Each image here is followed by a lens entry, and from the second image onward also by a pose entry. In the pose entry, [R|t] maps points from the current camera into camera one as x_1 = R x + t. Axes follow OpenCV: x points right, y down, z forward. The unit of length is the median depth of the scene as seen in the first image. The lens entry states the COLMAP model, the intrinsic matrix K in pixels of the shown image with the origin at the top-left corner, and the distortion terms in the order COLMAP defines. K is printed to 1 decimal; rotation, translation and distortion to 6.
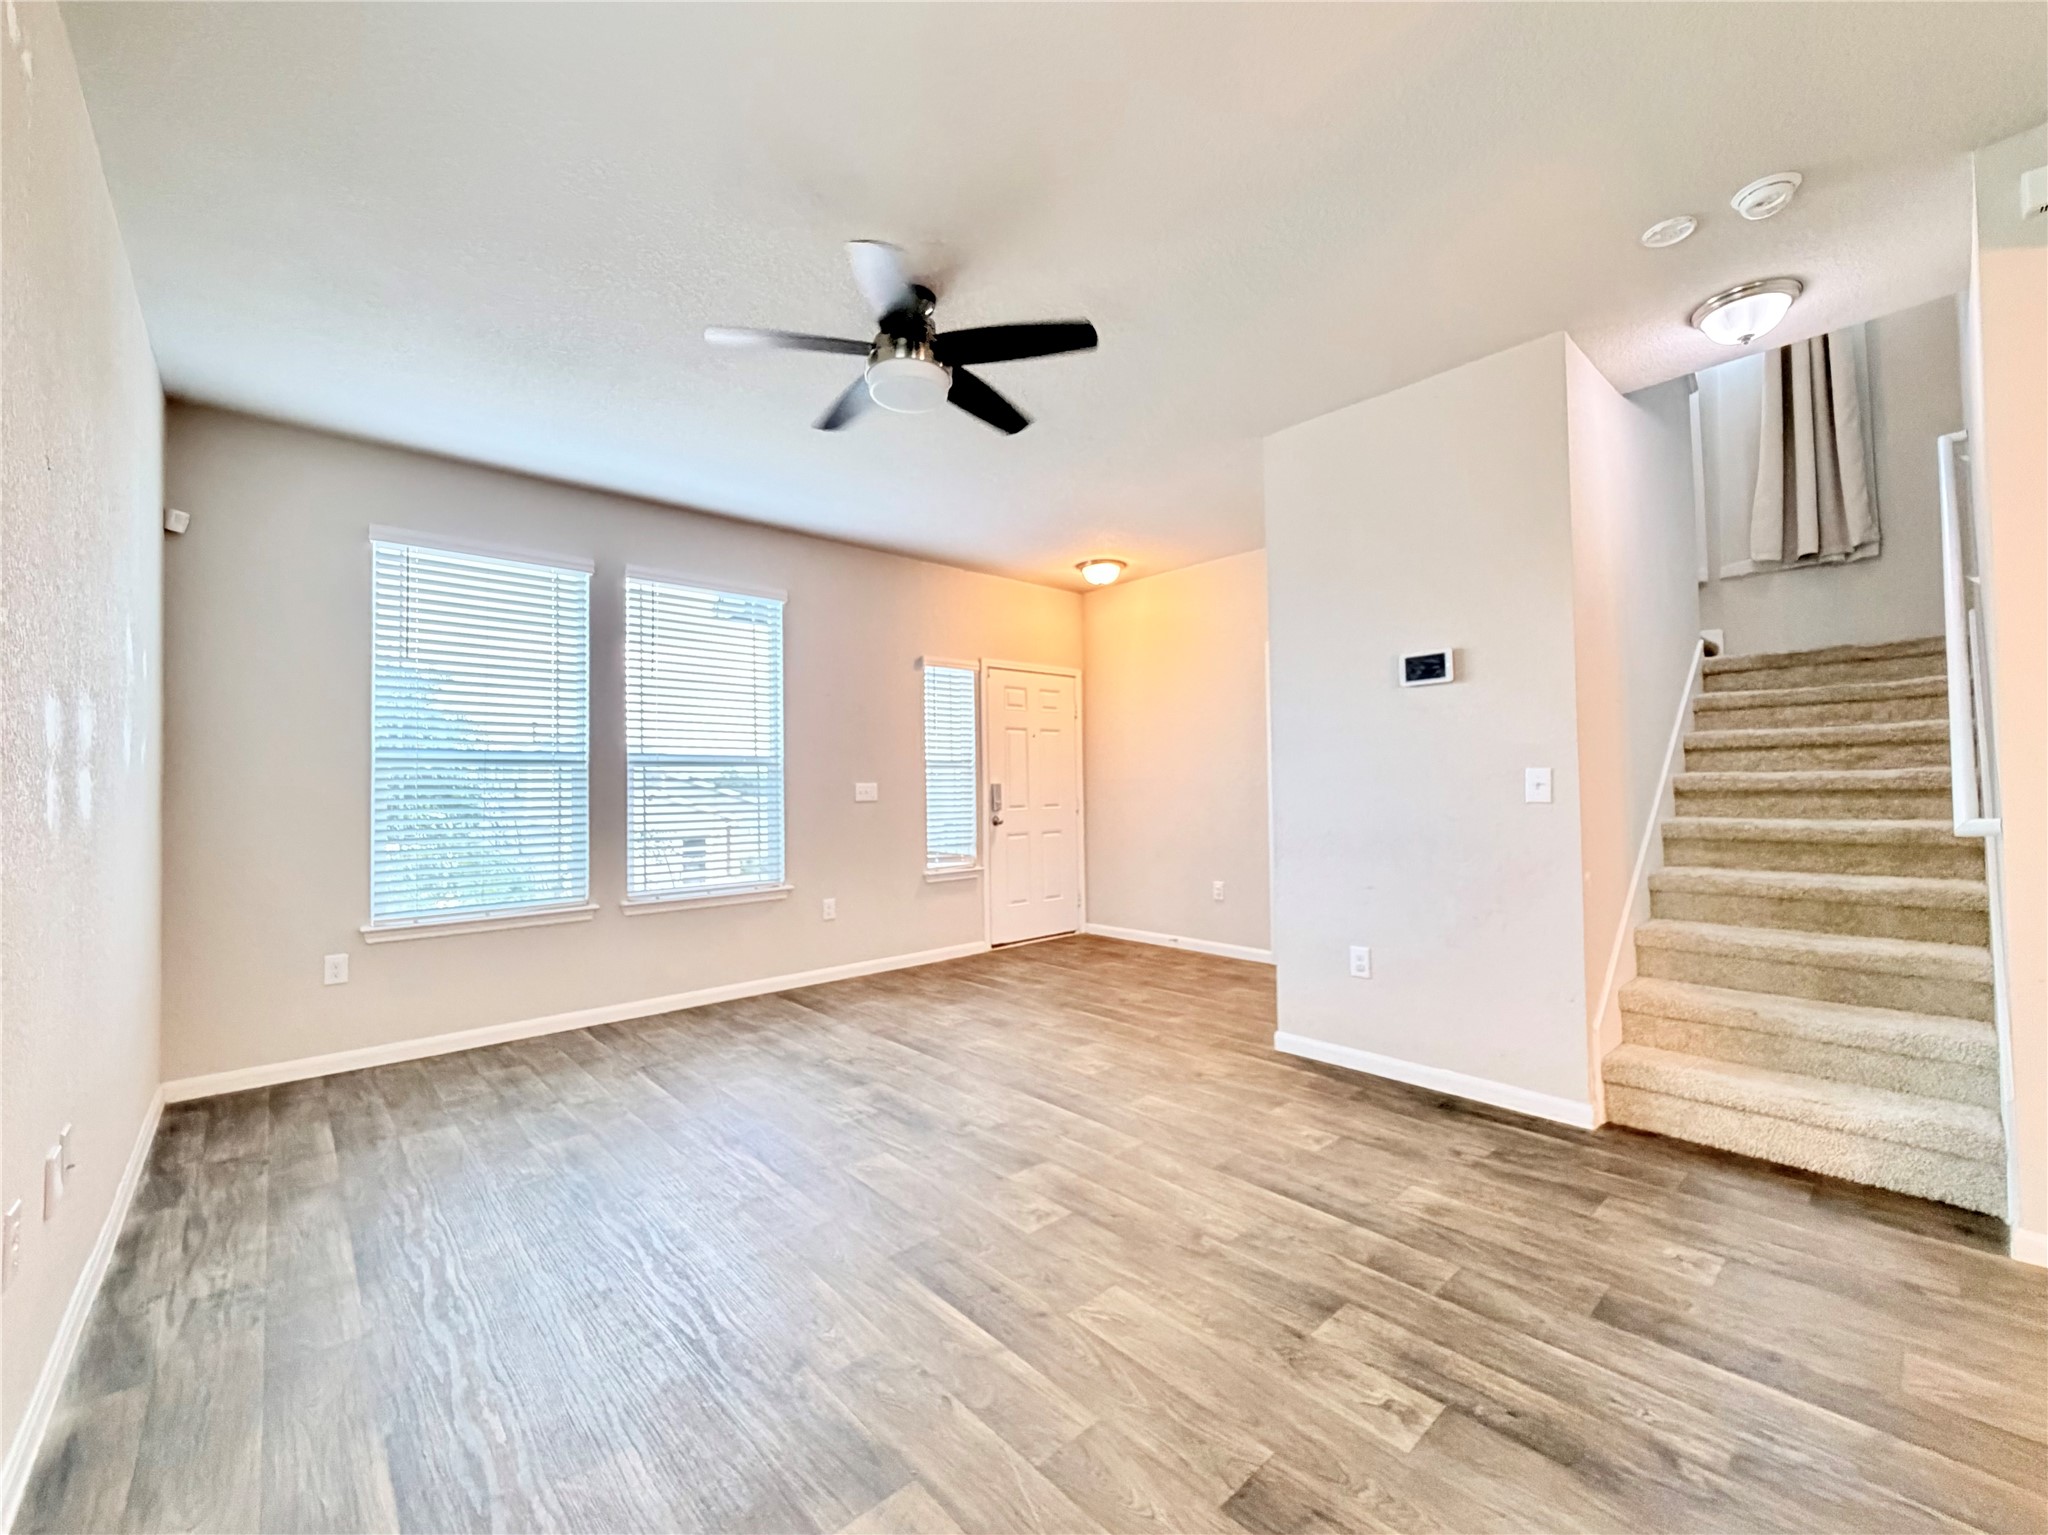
lens RADIAL K [[818.6, 0, 1009.3], [0, 818.6, 769.9], [0, 0, 1]] dist [-0.001400, 0.000555]
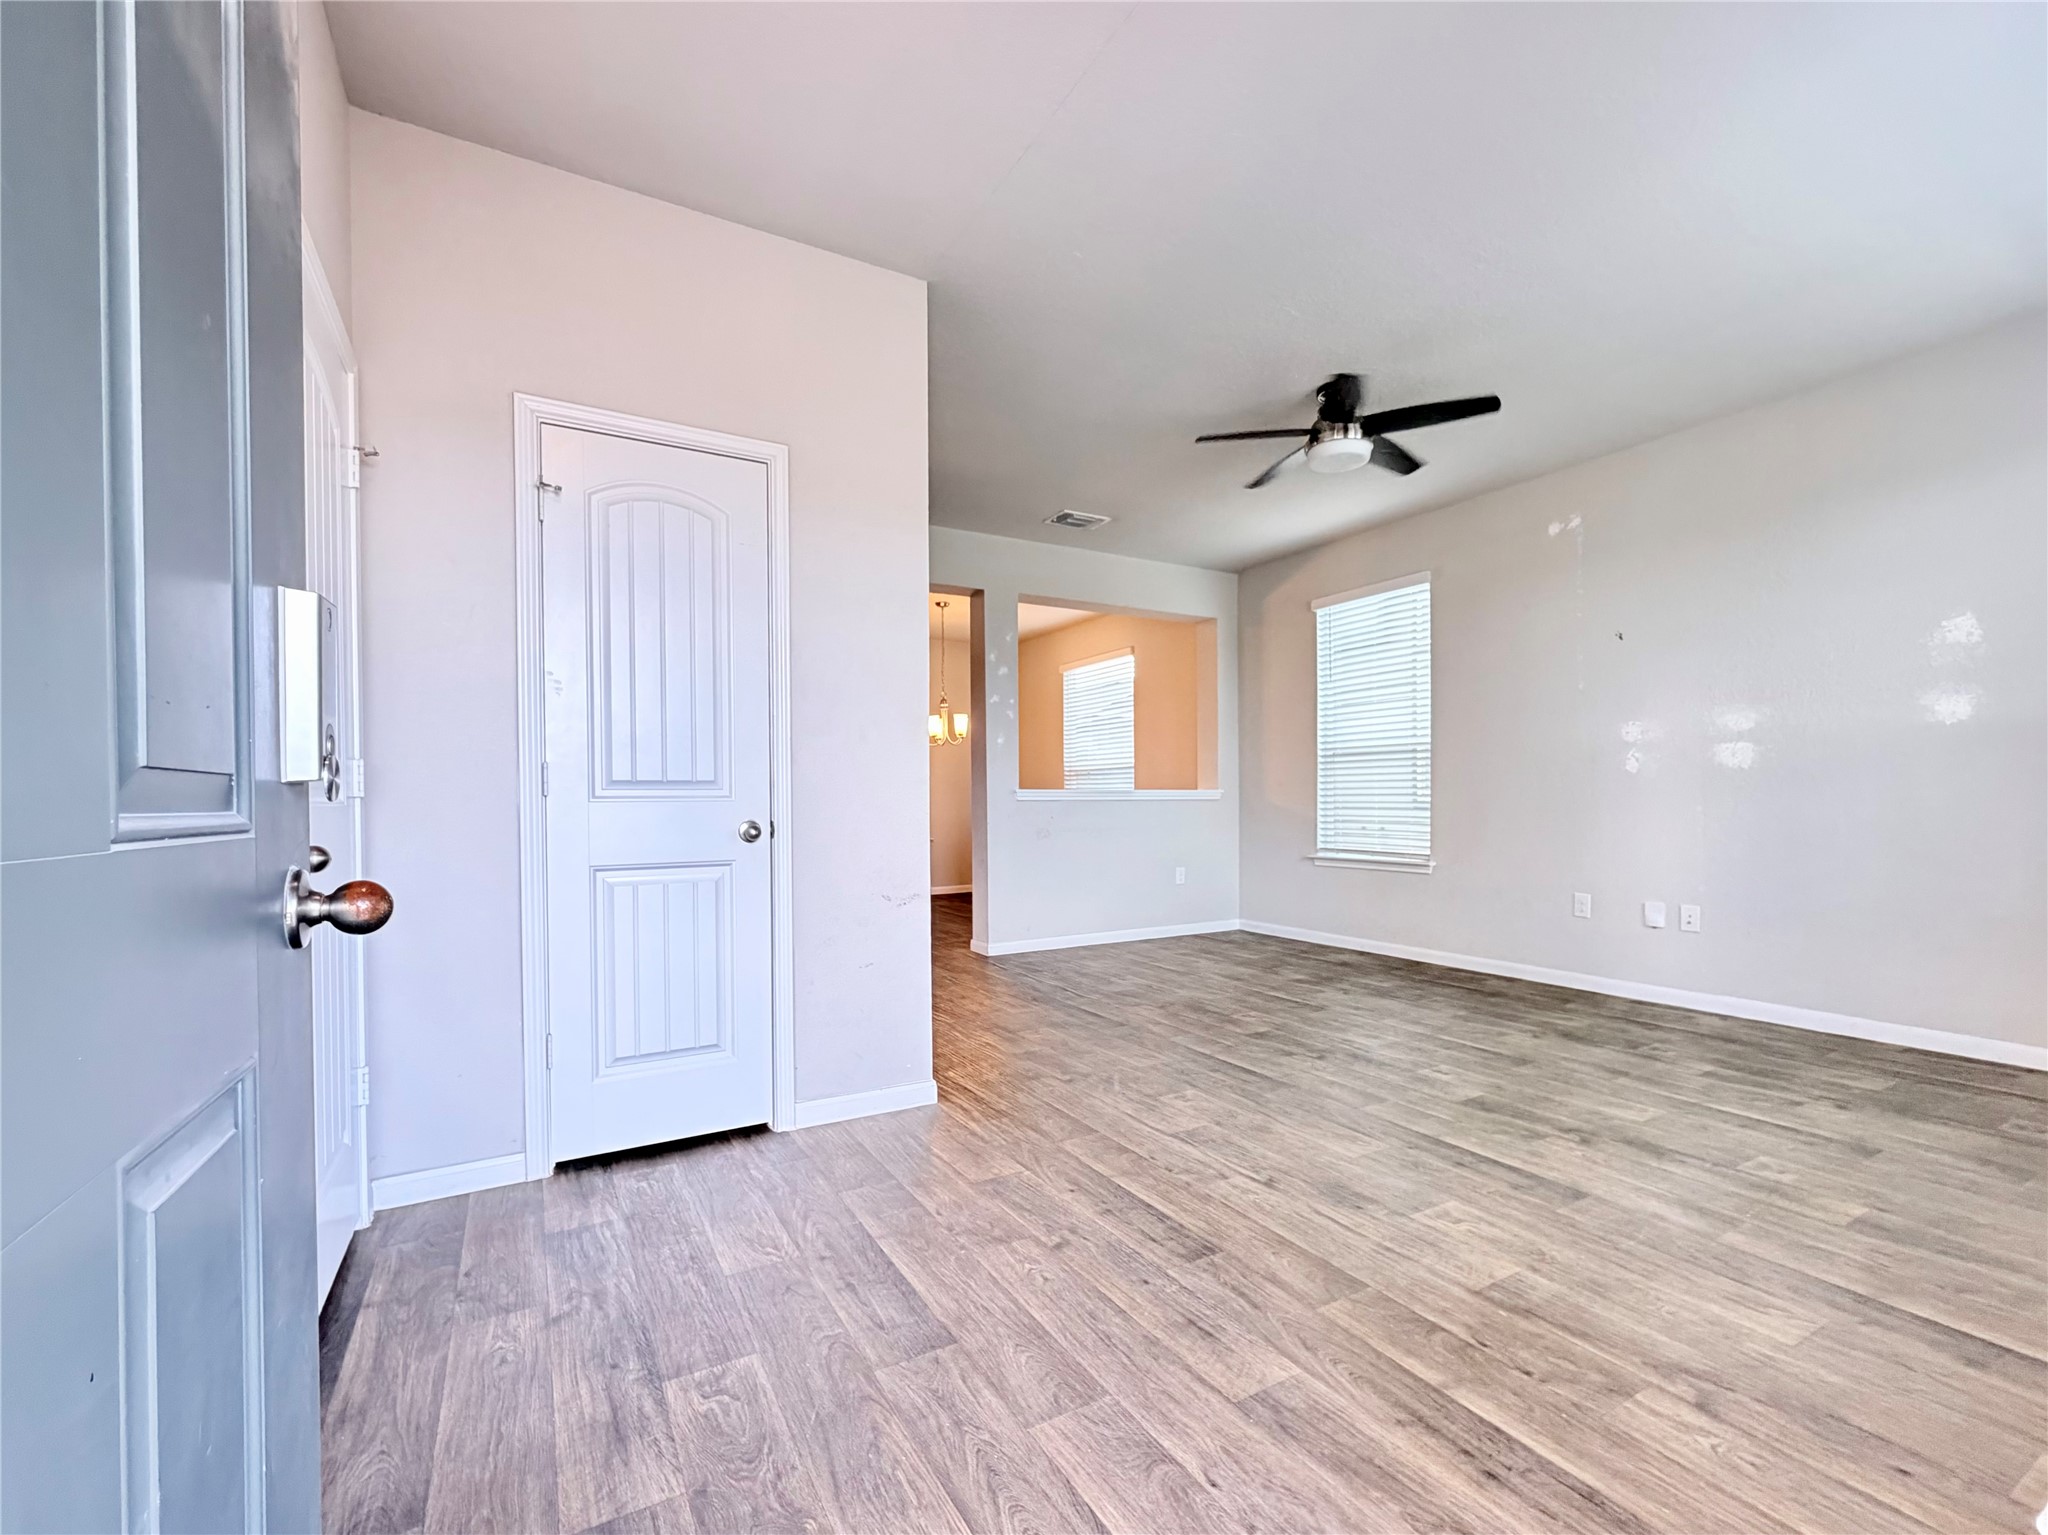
lens RADIAL K [[870.6, 0, 1030.8], [0, 870.6, 808.1], [0, 0, 1]] dist [-0.000089, 0.000277]
pose [[-0.981186, 0.020533, 0.191972, 0.089872], [0.017926, 0.999722, -0.015307, 0.095208], [-0.192233, -0.011578, -0.981281, 2.056720]]
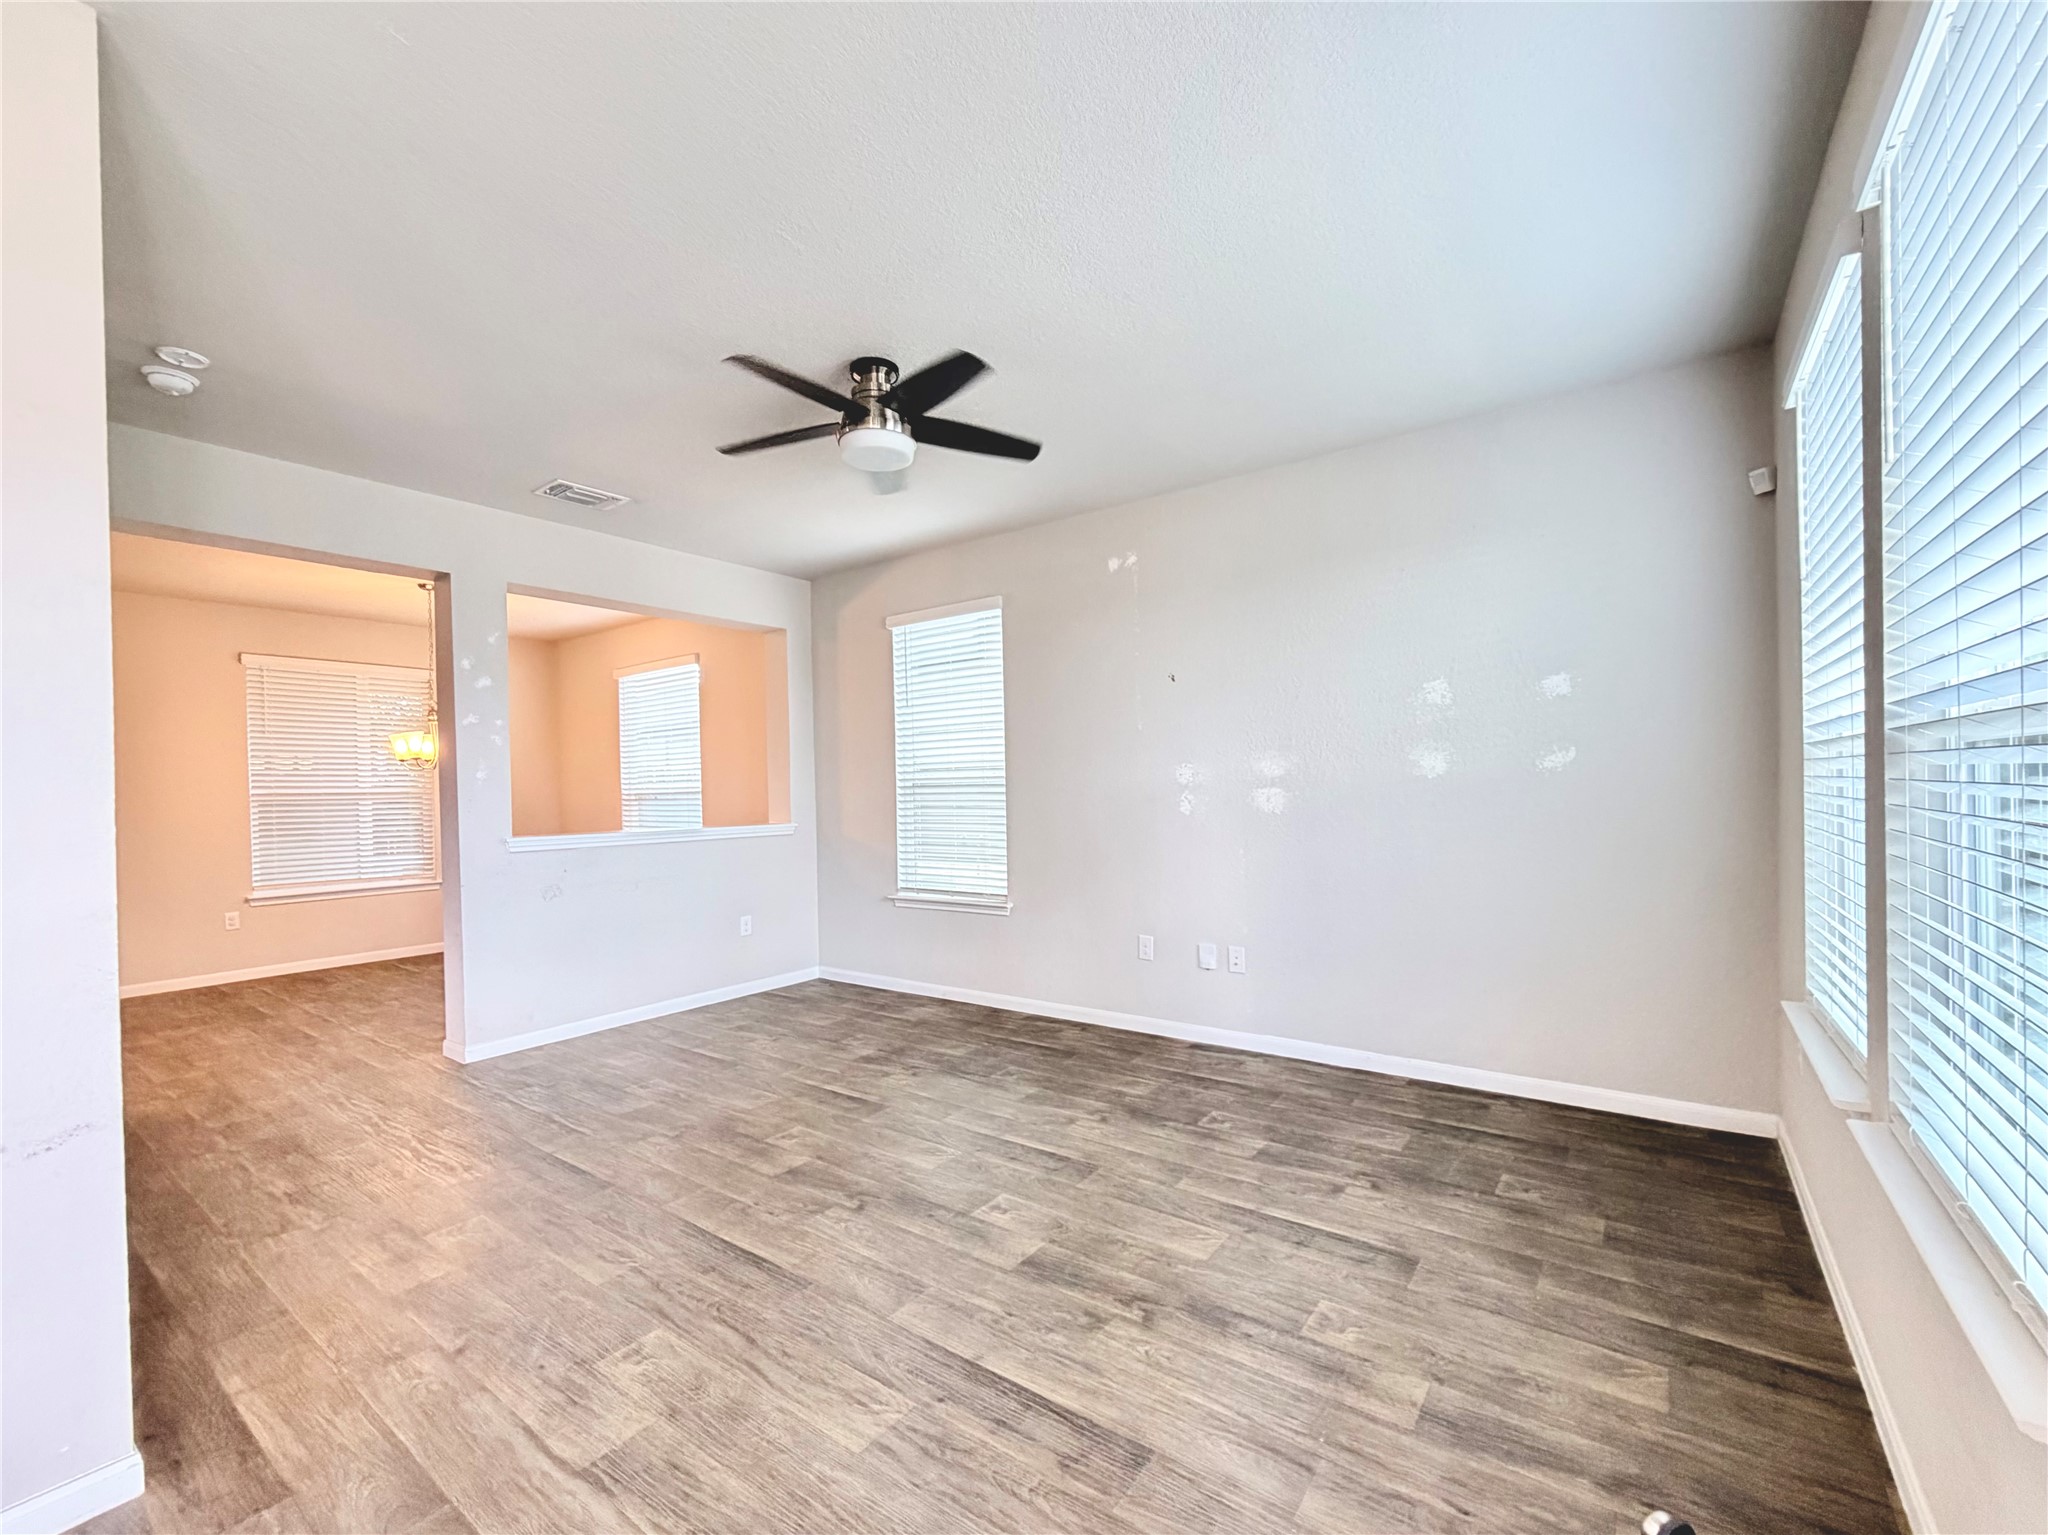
lens RADIAL K [[844.6, 0, 1016.4], [0, 844.6, 786.6], [0, 0, 1]] dist [-0.001109, 0.000915]
pose [[-0.976275, 0.034445, -0.213777, -0.036952], [0.040188, 0.998937, -0.022573, 0.009525], [0.212773, -0.030629, -0.976622, 1.767395]]
